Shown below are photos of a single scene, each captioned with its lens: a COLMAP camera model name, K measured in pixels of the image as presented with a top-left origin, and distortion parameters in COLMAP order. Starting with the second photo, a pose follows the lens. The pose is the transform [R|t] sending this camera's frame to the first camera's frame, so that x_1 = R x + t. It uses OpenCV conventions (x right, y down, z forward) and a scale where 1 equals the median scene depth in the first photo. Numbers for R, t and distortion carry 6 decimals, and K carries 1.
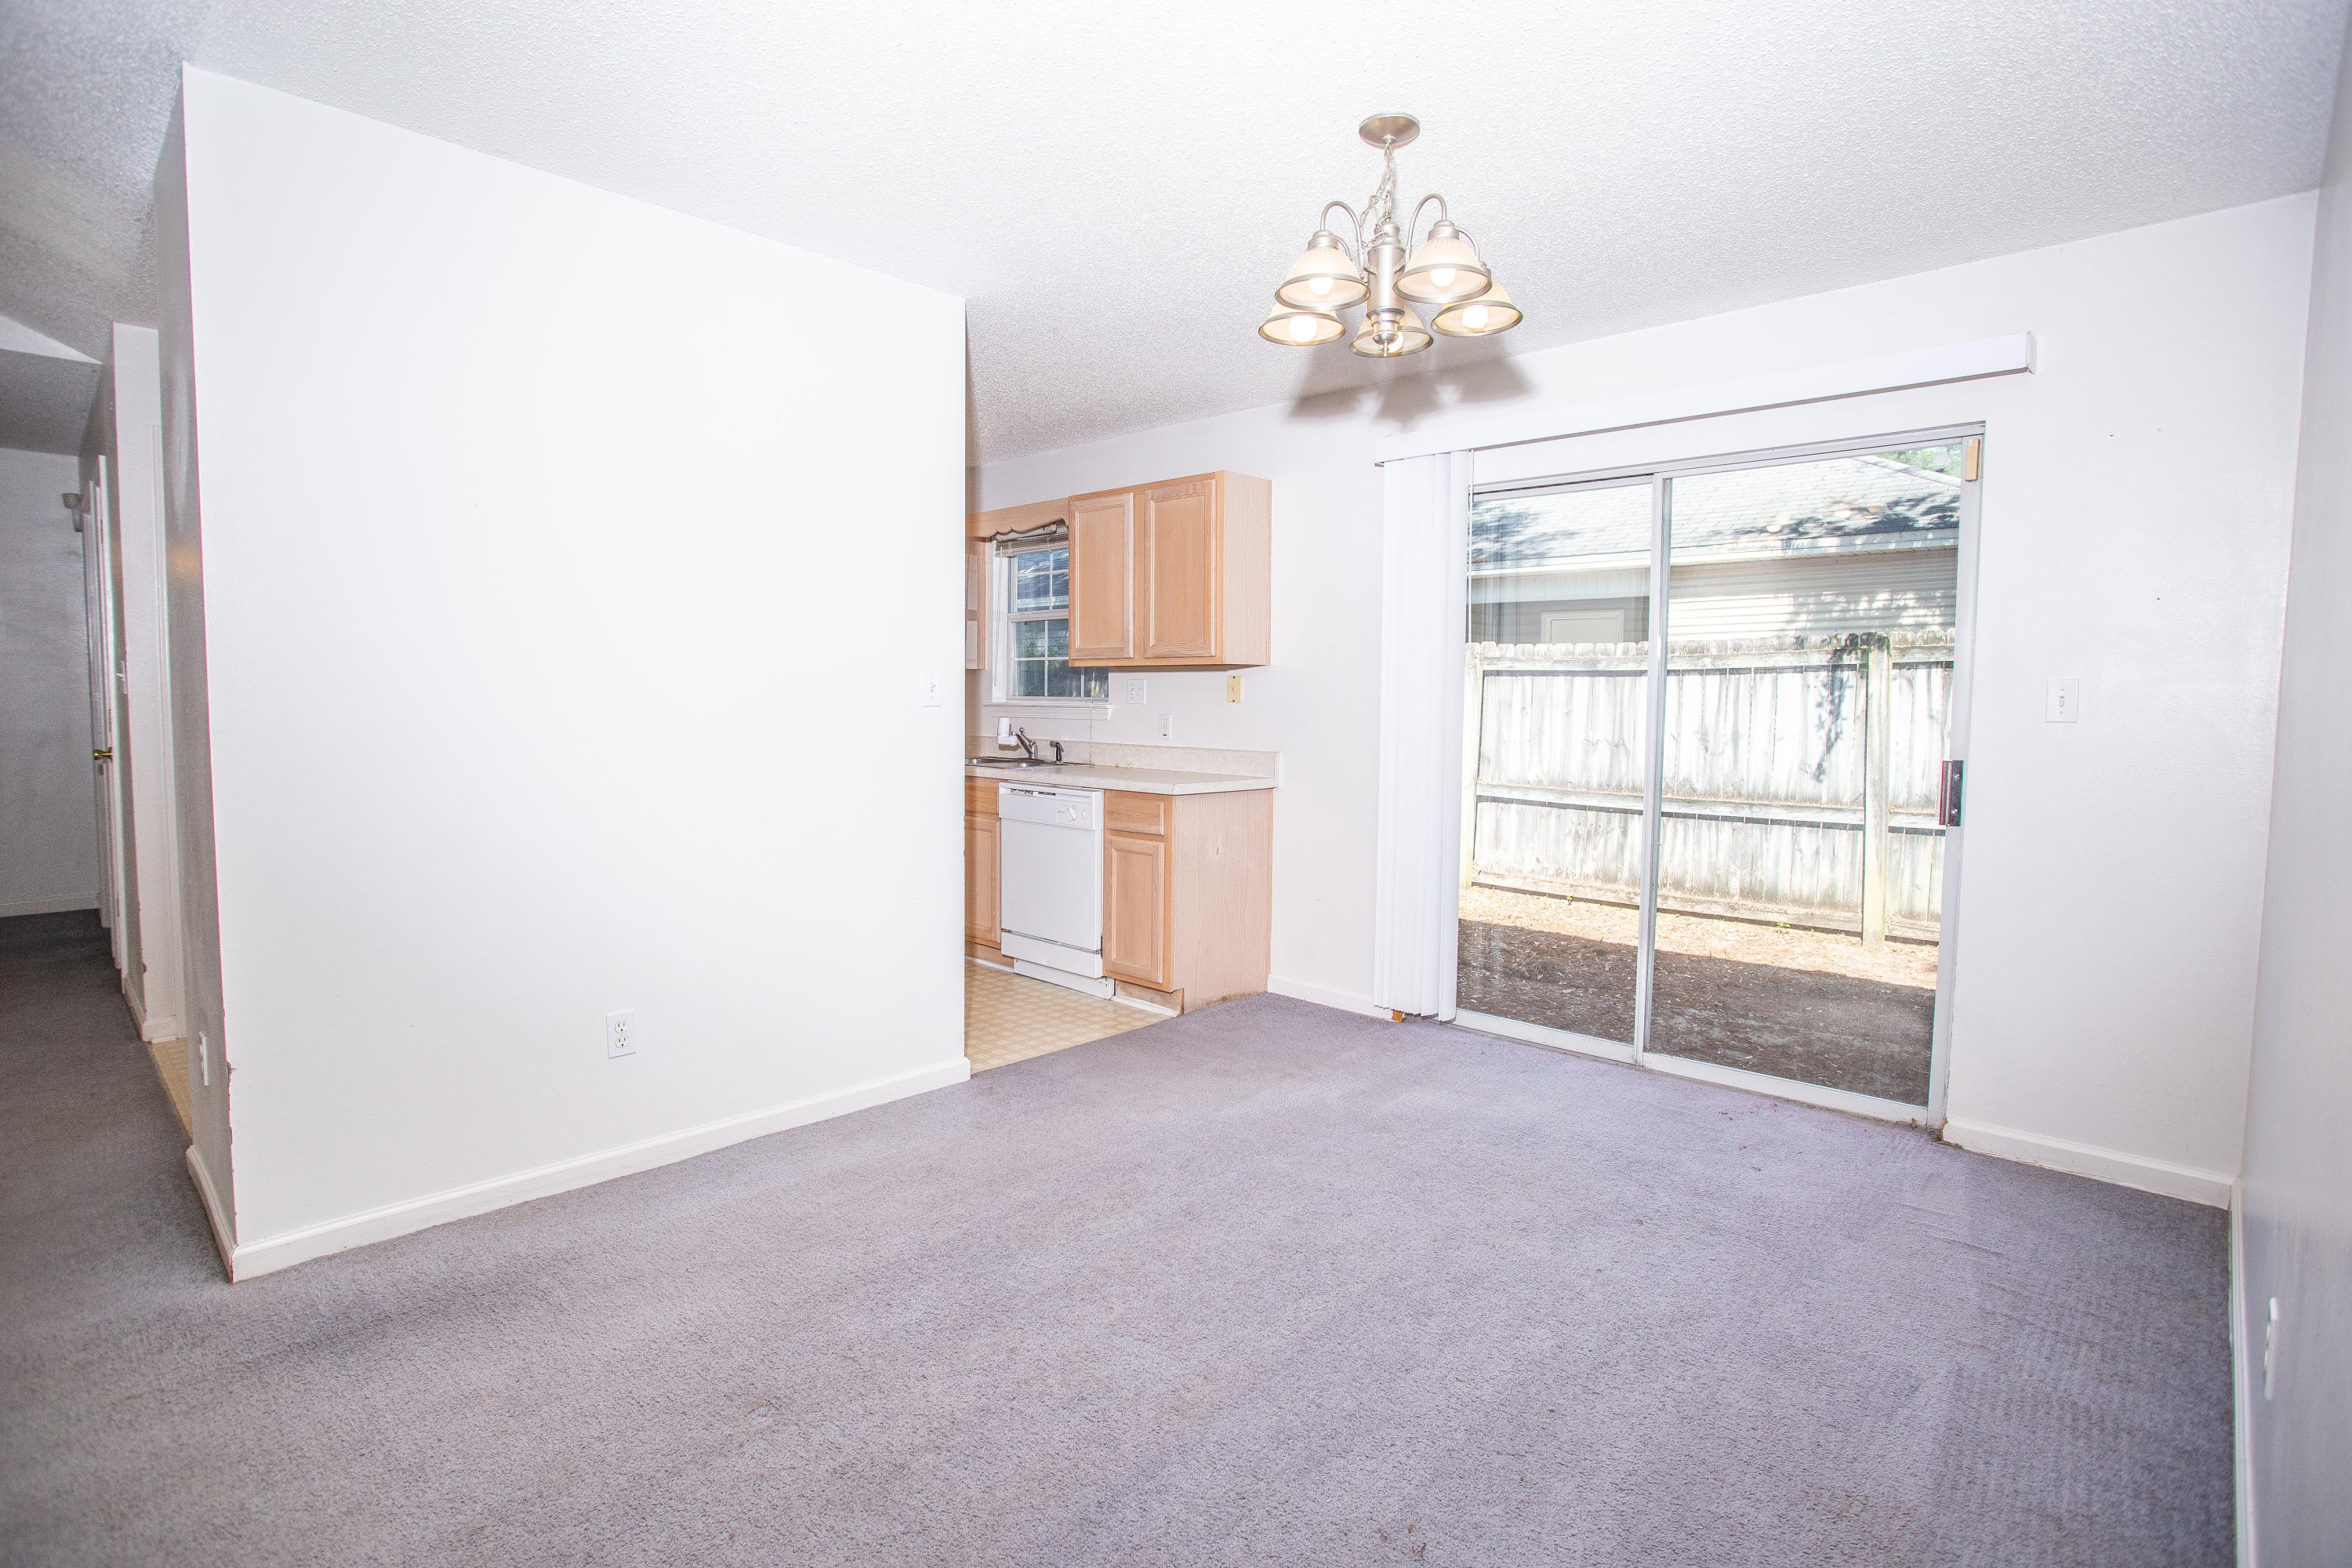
lens RADIAL K [[1148.0, 0, 1158.1], [0, 1148.0, 761.2], [0, 0, 1]] dist [-0.035162, 0.008704]
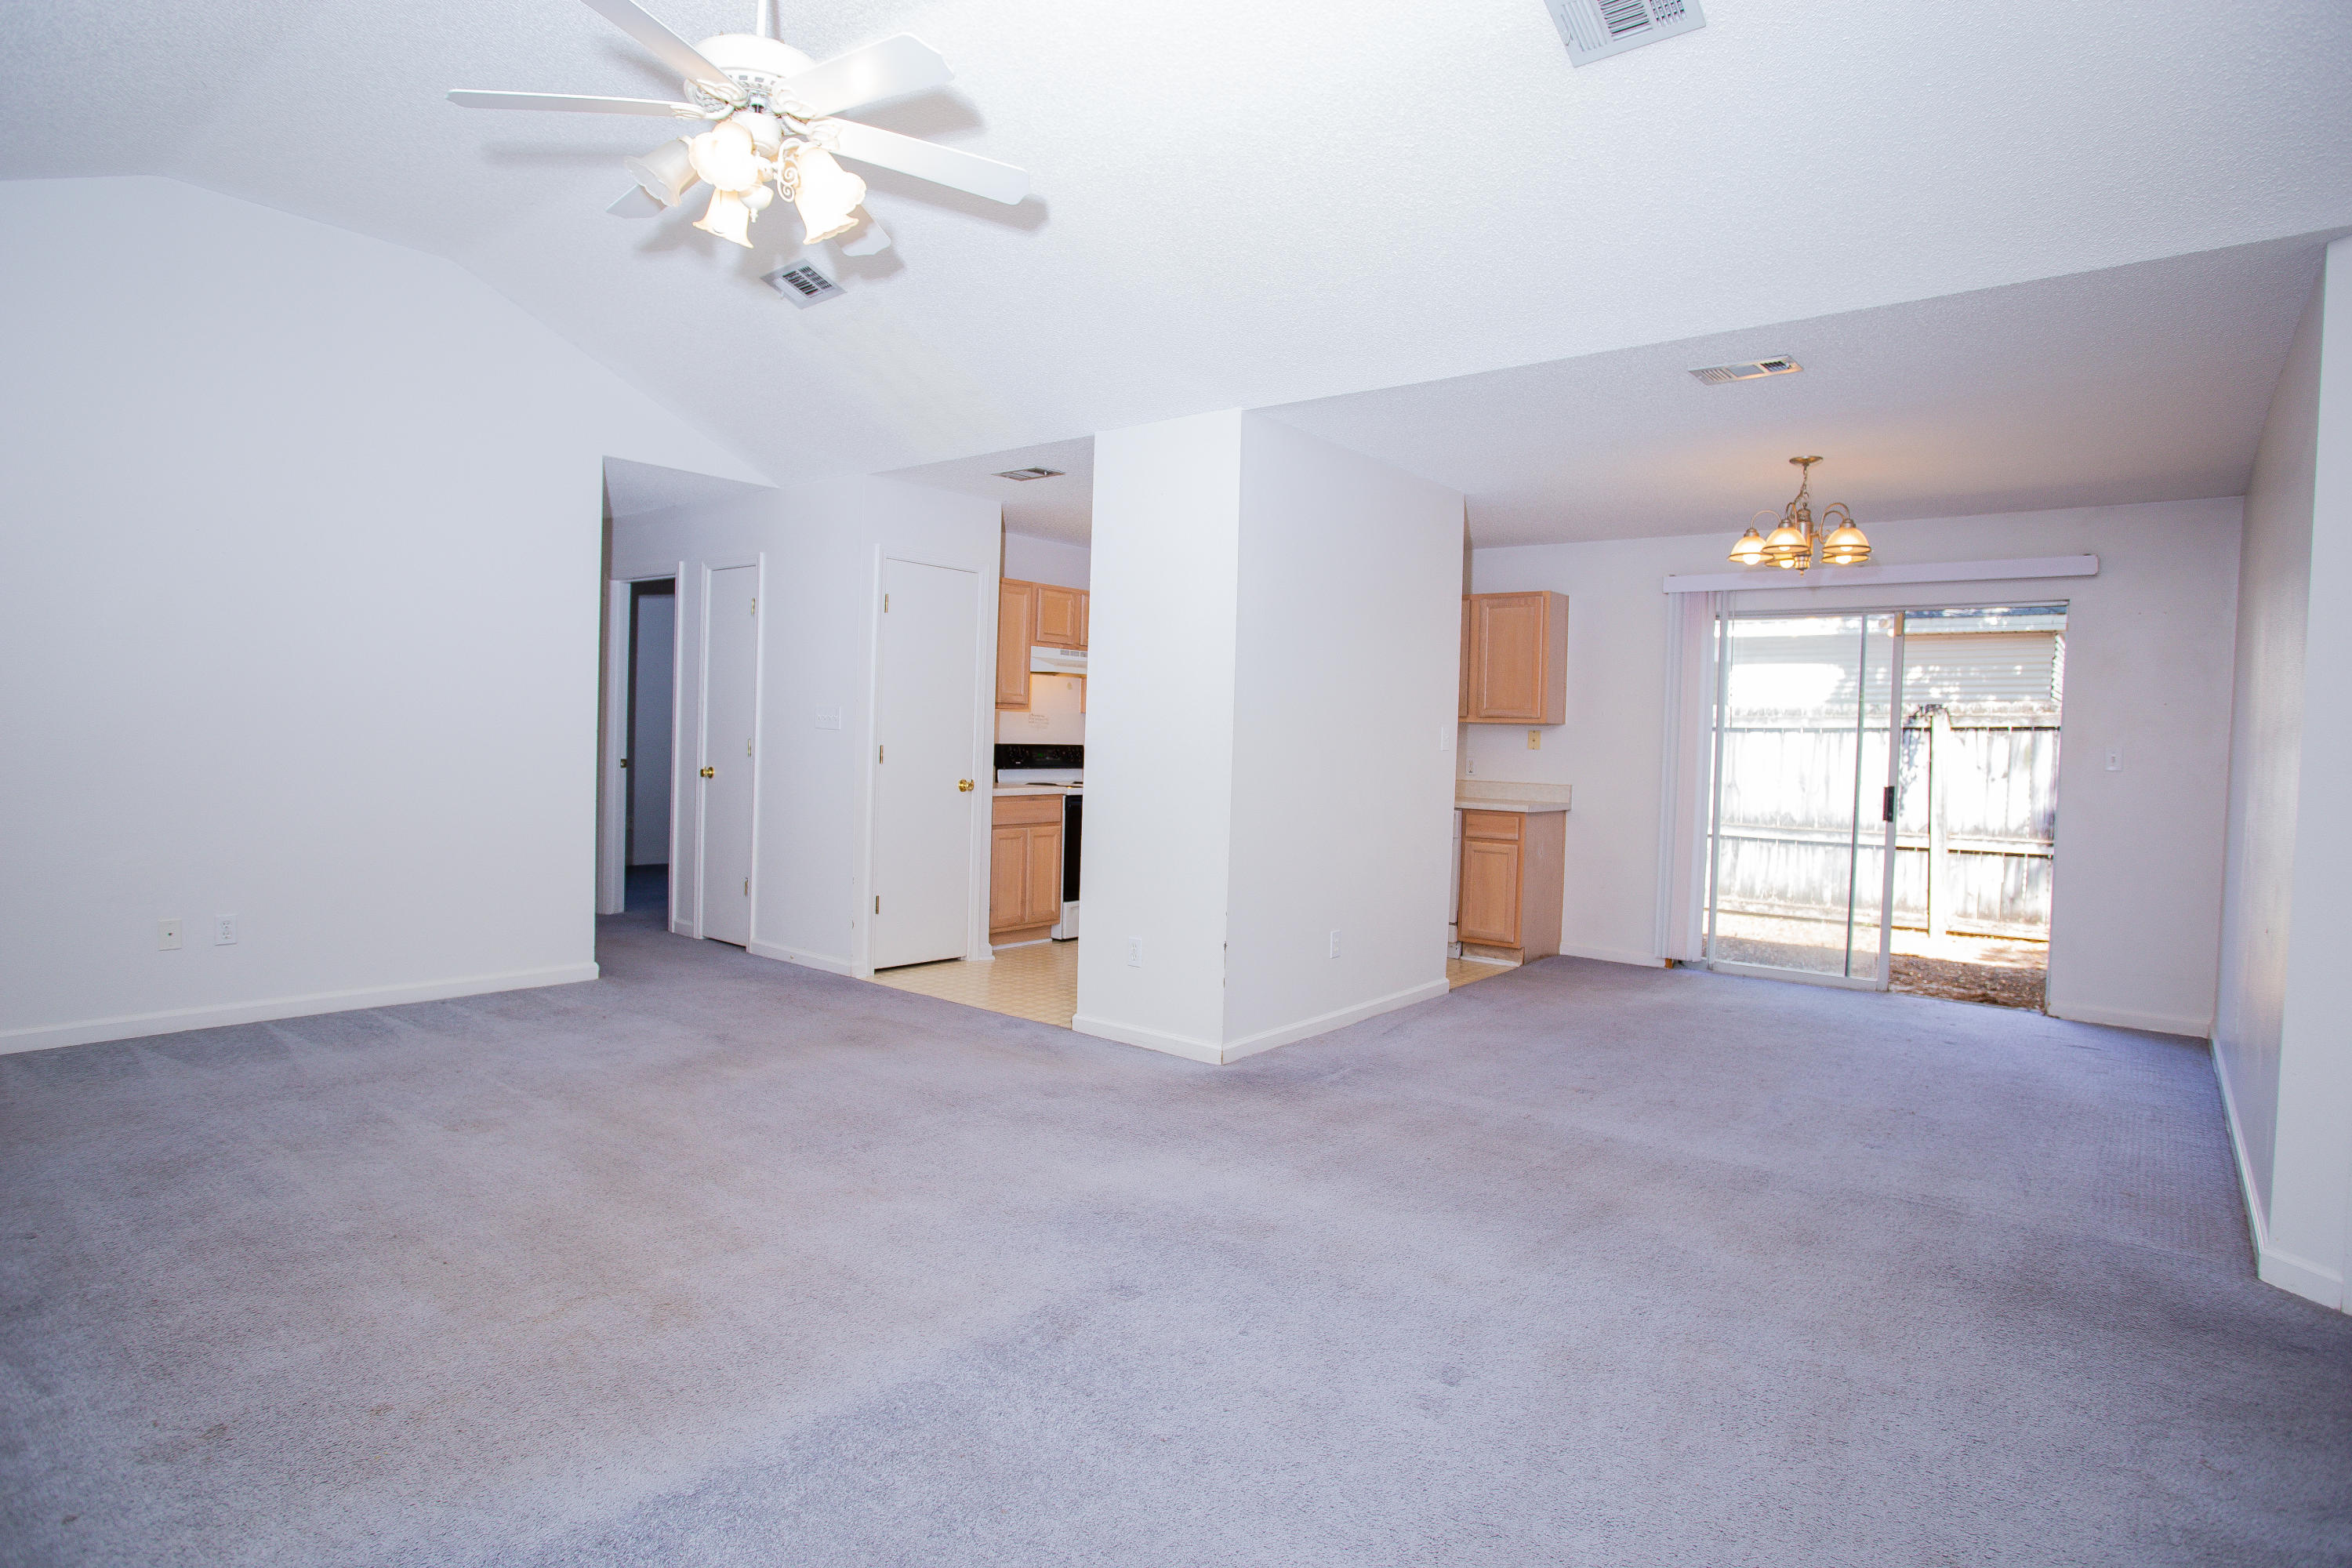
lens RADIAL K [[1218.7, 0, 1165.6], [0, 1218.7, 758.9], [0, 0, 1]] dist [-0.037695, 0.002175]
pose [[0.997471, 0.016548, 0.069127, -0.377556], [-0.014133, 0.999277, -0.035290, 0.014789], [-0.069661, 0.034223, 0.996984, -0.352452]]
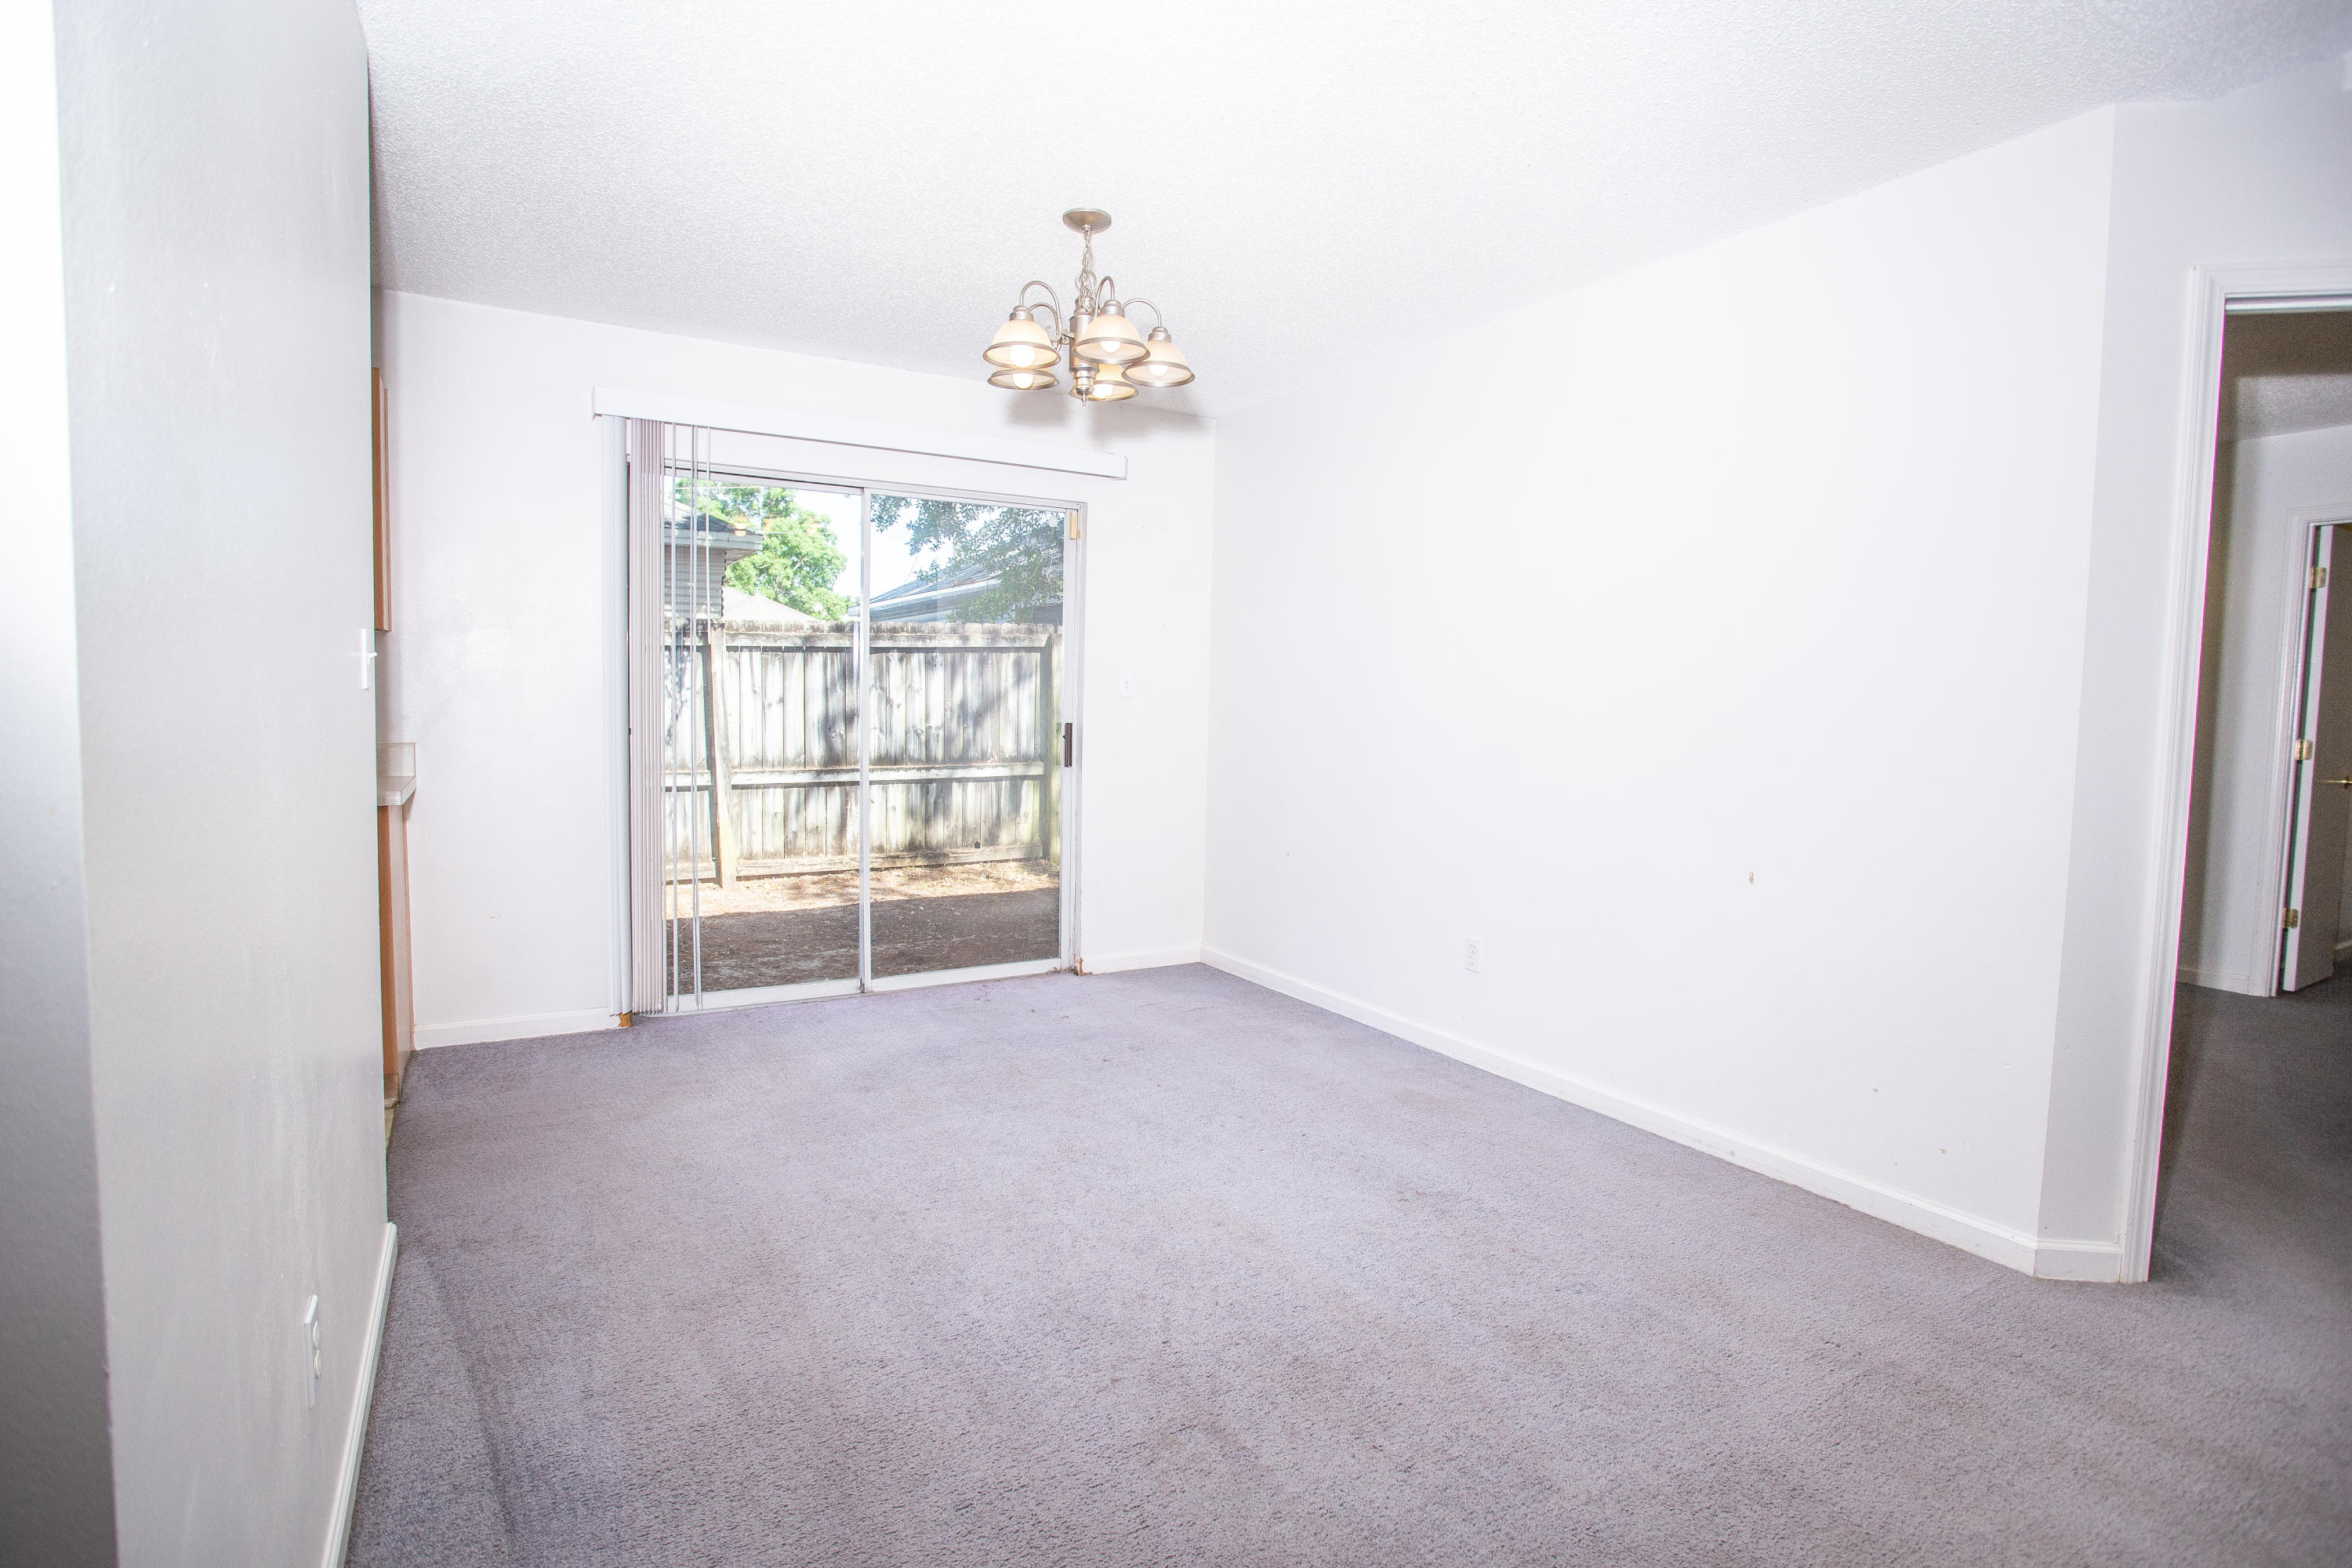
lens RADIAL K [[1148.0, 0, 1186.5], [0, 1148.0, 777.2], [0, 0, 1]] dist [-0.035162, 0.008704]
pose [[0.279099, -0.073076, 0.957478, -0.364078], [0.033442, 0.997235, 0.066363, -0.013397], [-0.959680, 0.013498, 0.280771, 0.209007]]
